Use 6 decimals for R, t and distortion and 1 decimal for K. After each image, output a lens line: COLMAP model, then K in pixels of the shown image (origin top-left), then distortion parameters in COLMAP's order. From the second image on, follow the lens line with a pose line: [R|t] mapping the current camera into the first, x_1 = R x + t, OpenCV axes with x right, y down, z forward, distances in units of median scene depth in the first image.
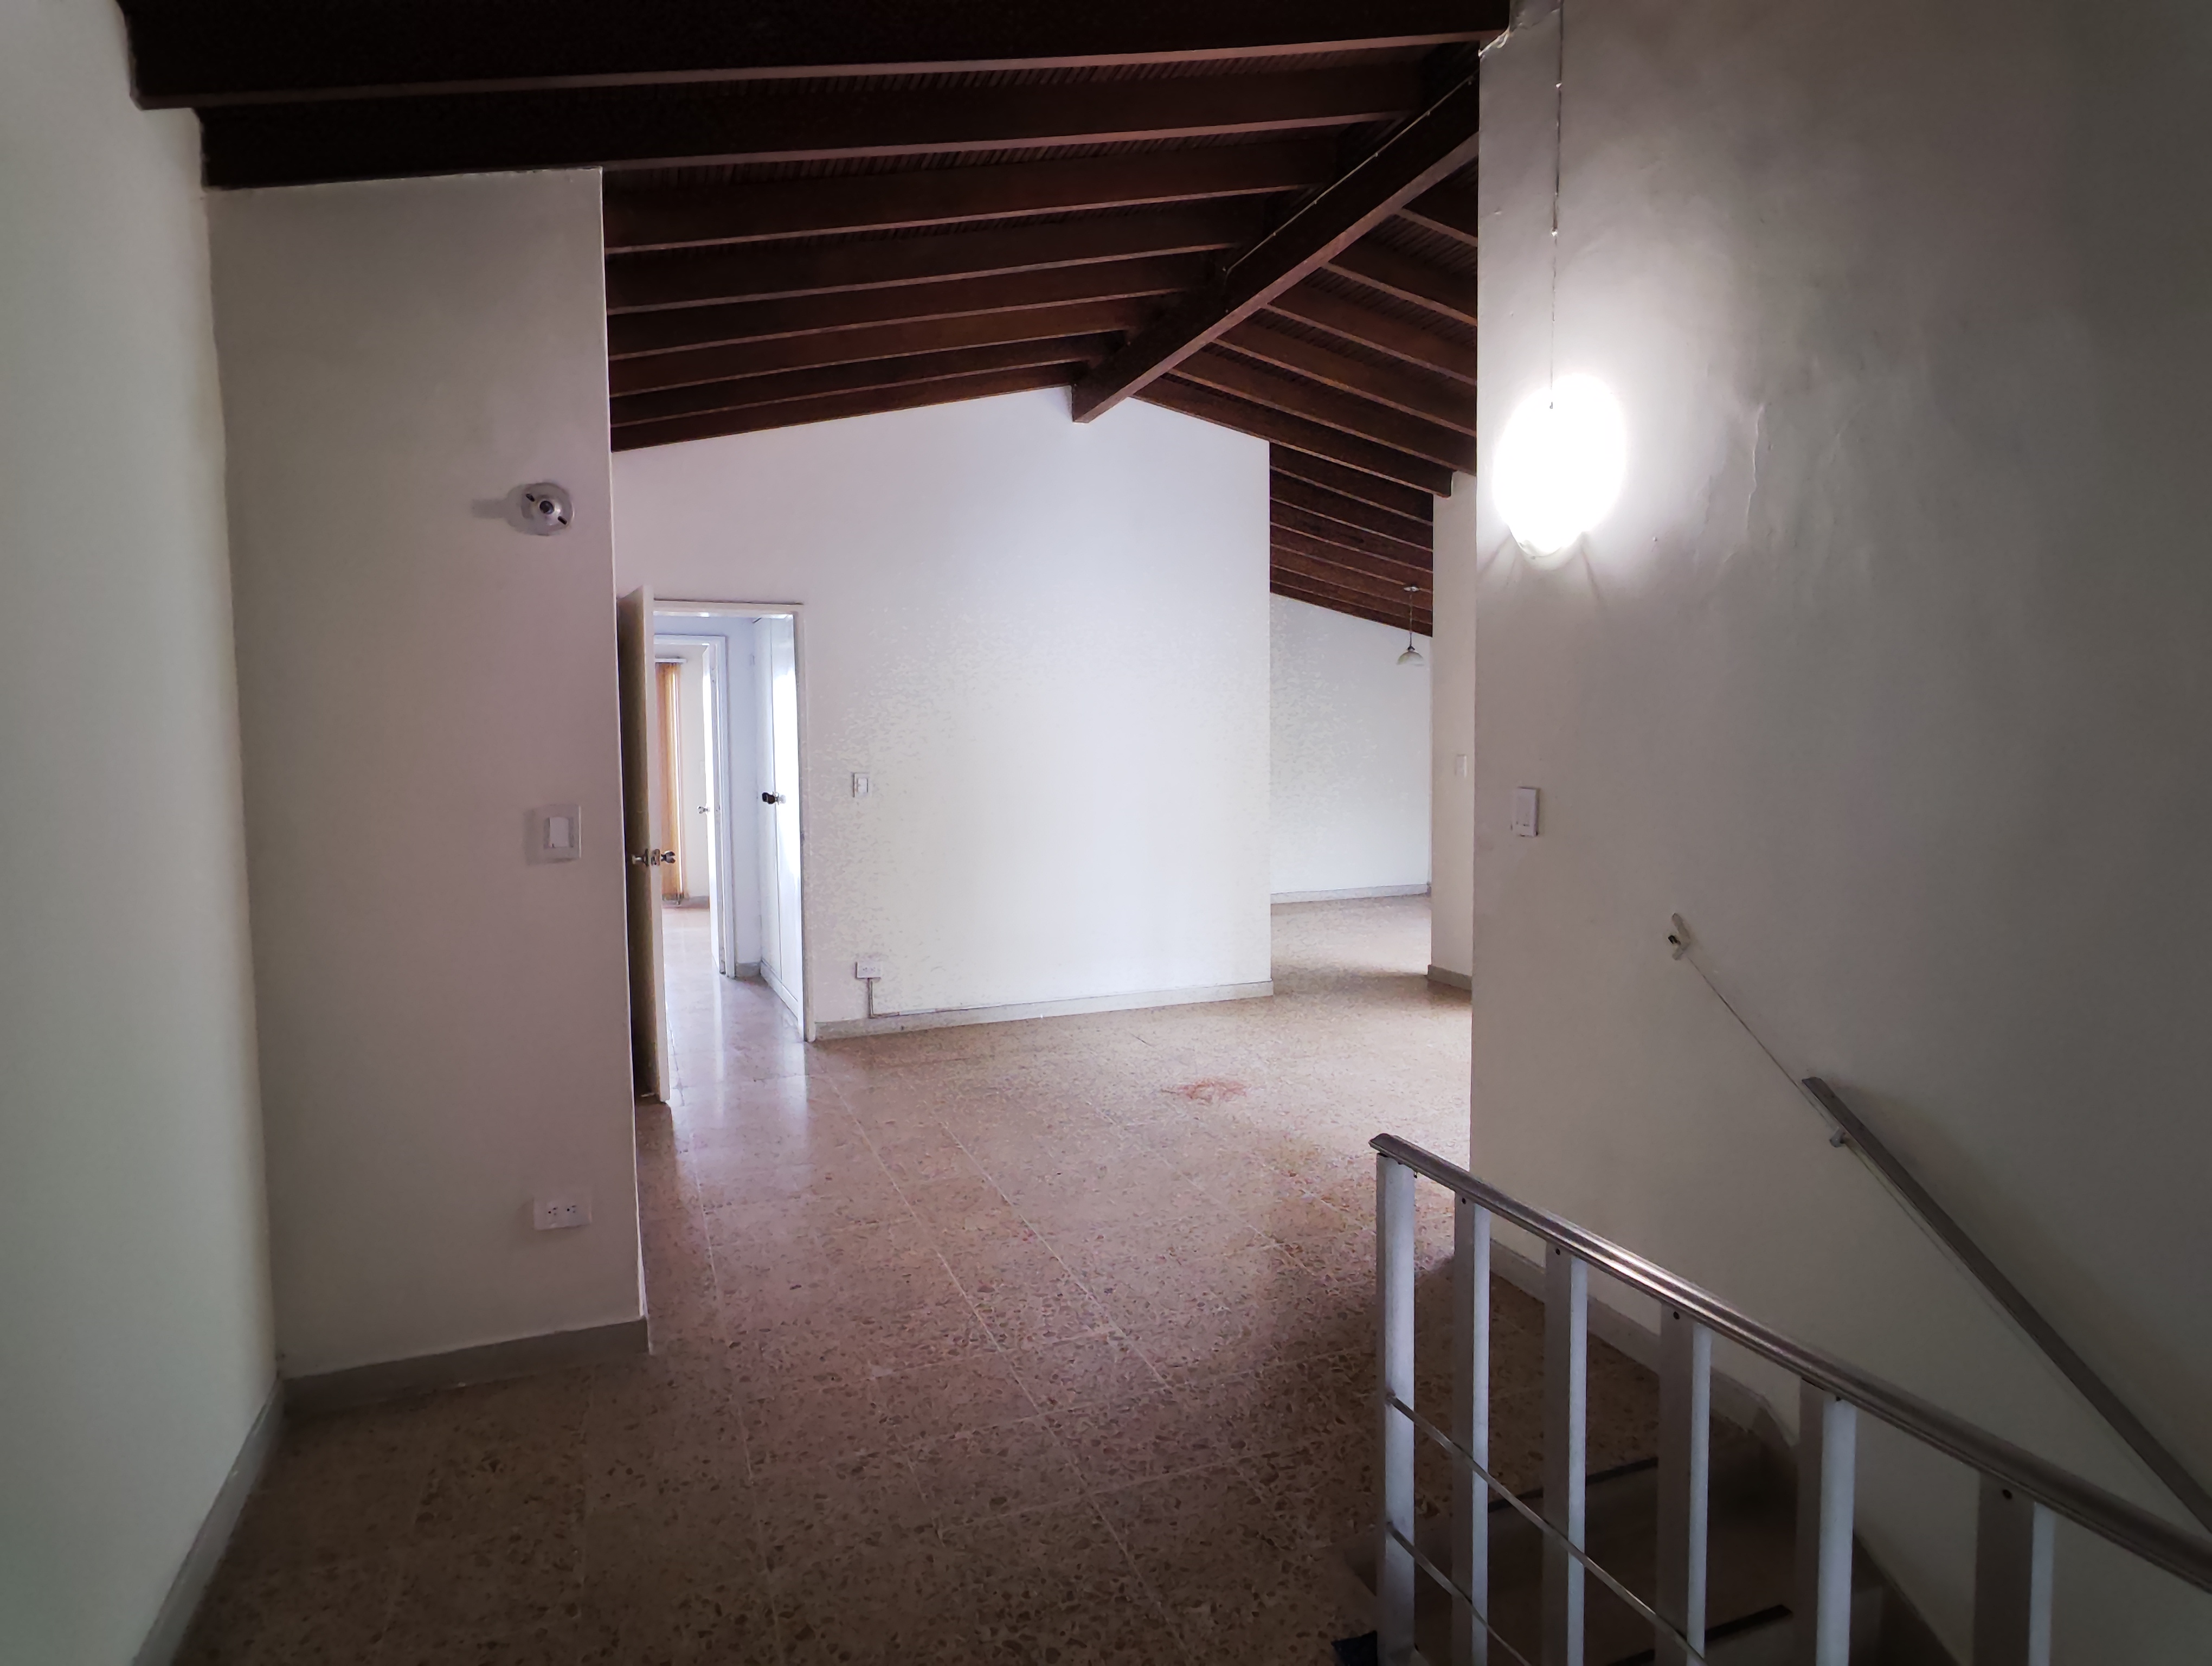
lens RADIAL K [[1241.9, 0, 1081.6], [0, 1241.9, 825.9], [0, 0, 1]] dist [-0.008088, -0.000167]
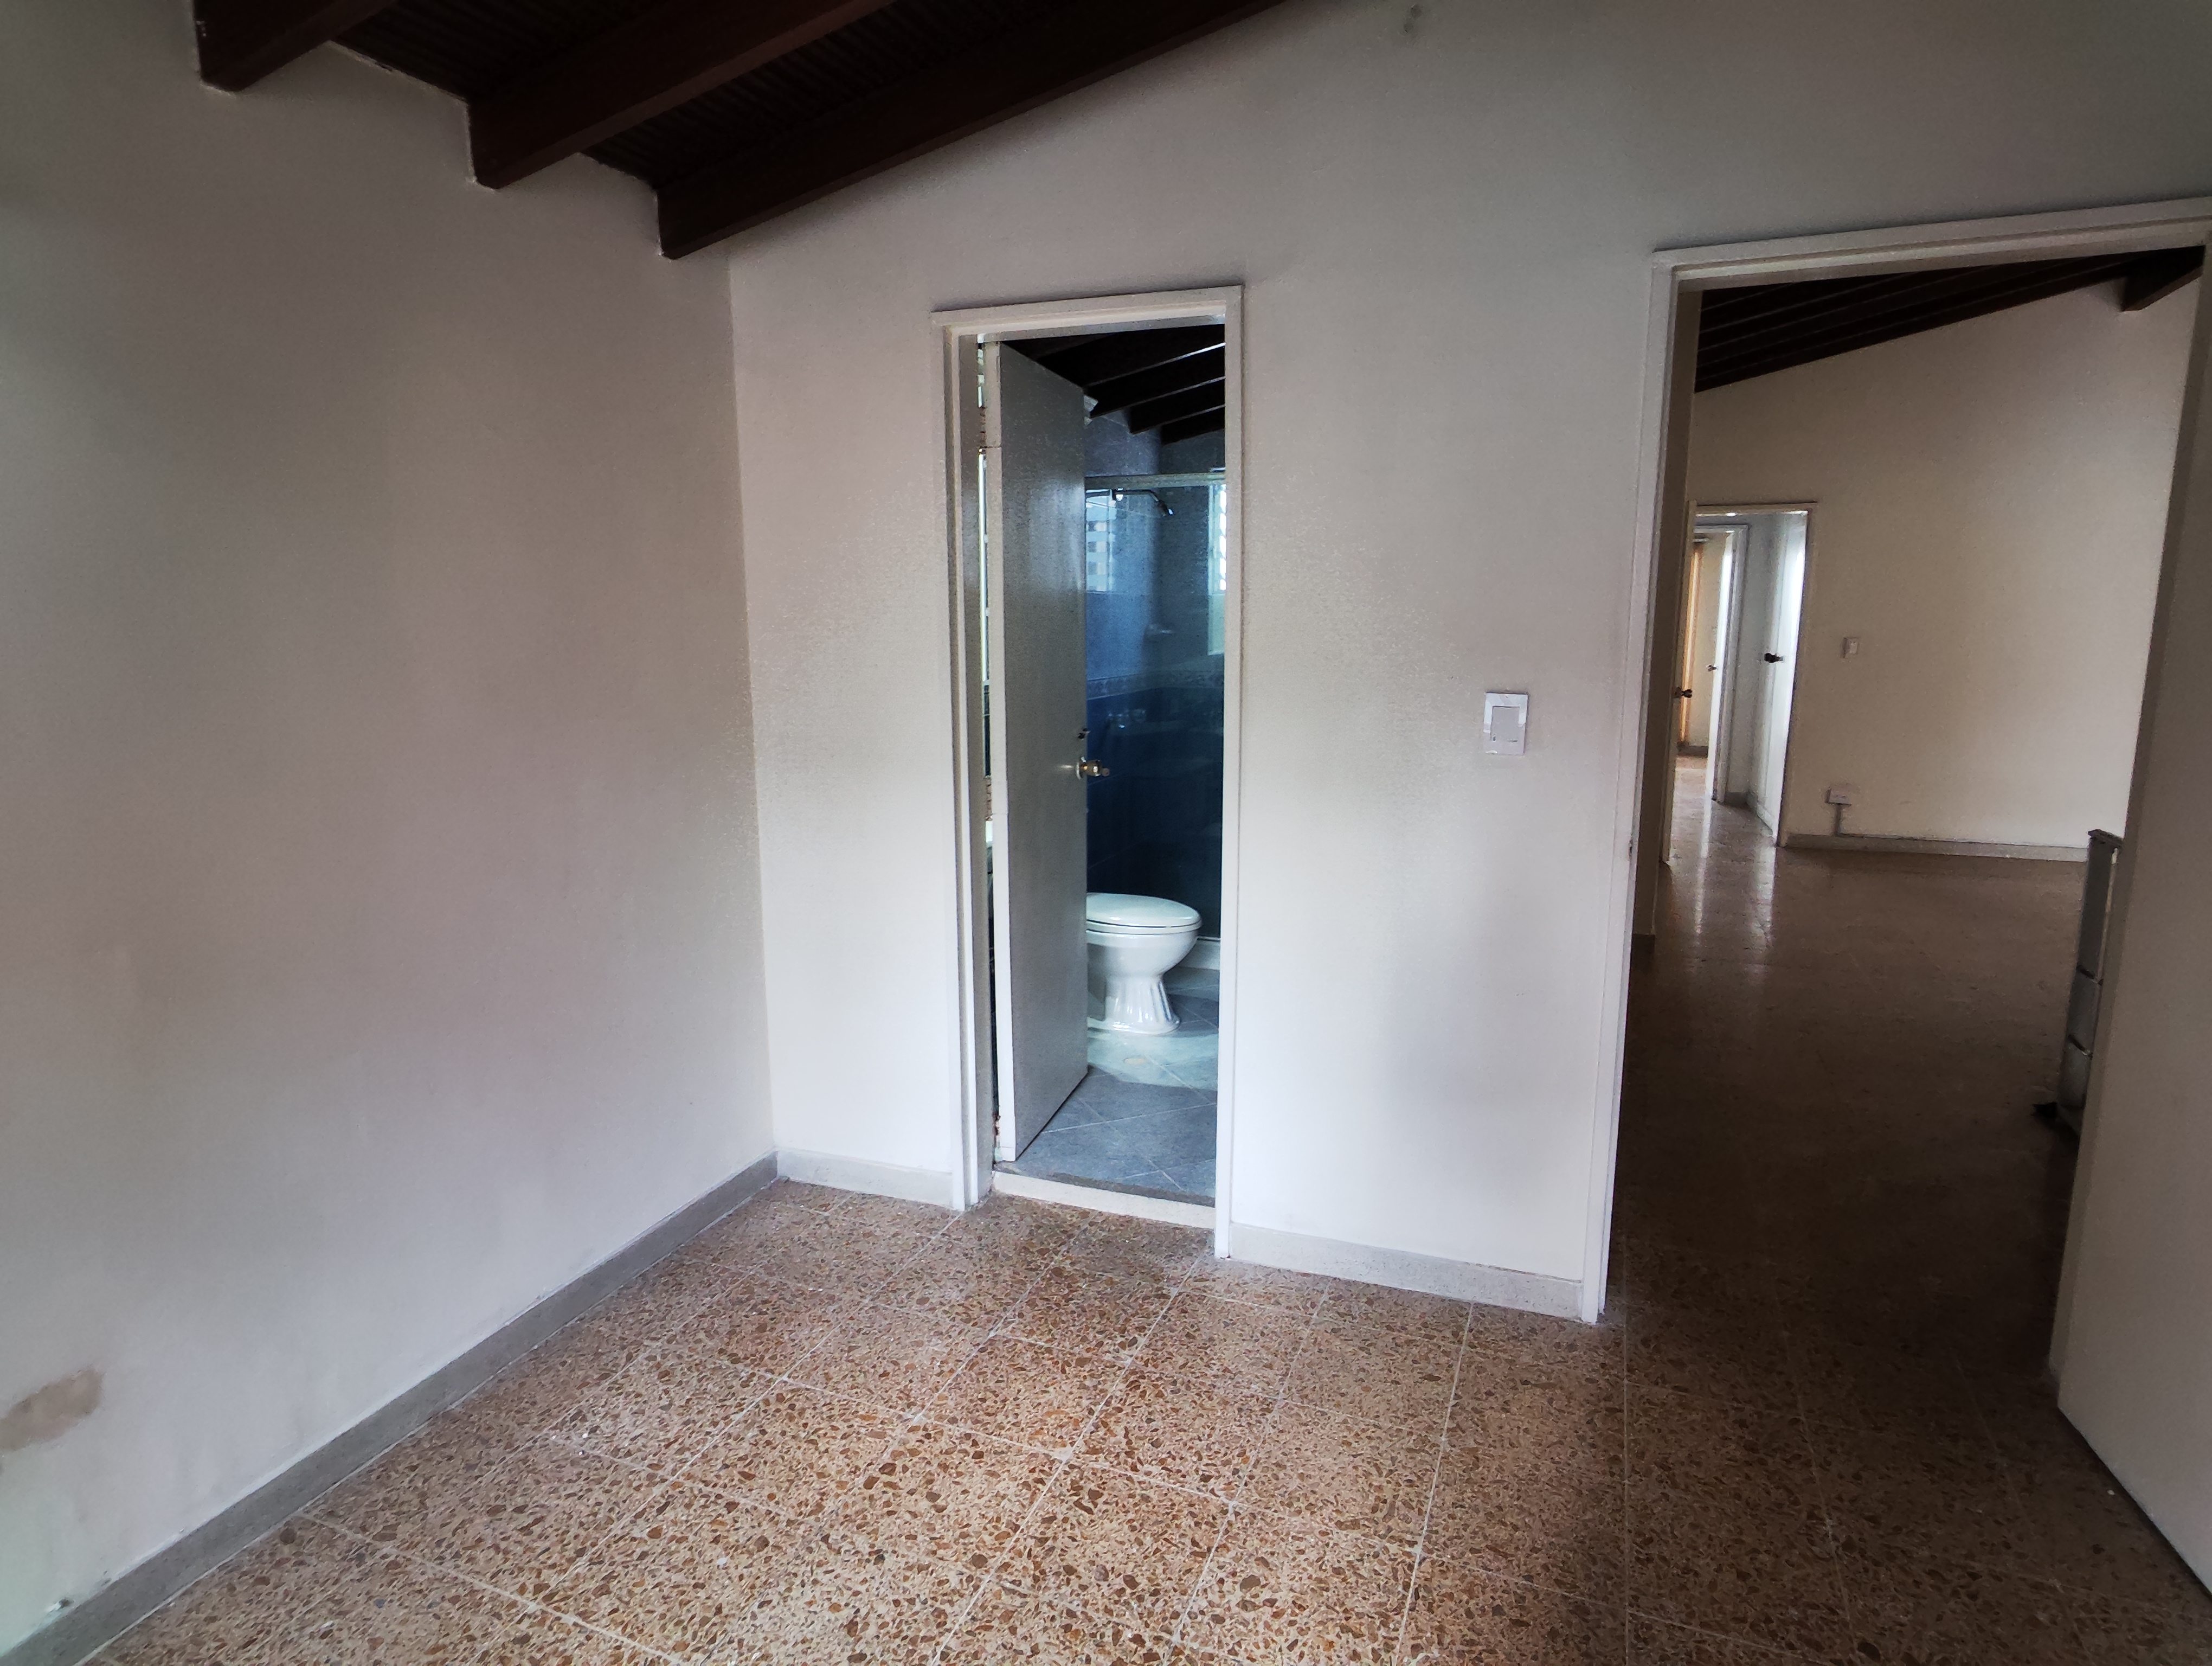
lens RADIAL K [[1241.9, 0, 1081.6], [0, 1241.9, 825.9], [0, 0, 1]] dist [-0.008088, -0.000167]
pose [[0.723535, 0.122394, -0.679350, 0.119297], [-0.052552, 0.991066, 0.122584, 0.030087], [0.688284, -0.052993, 0.723503, -0.405887]]
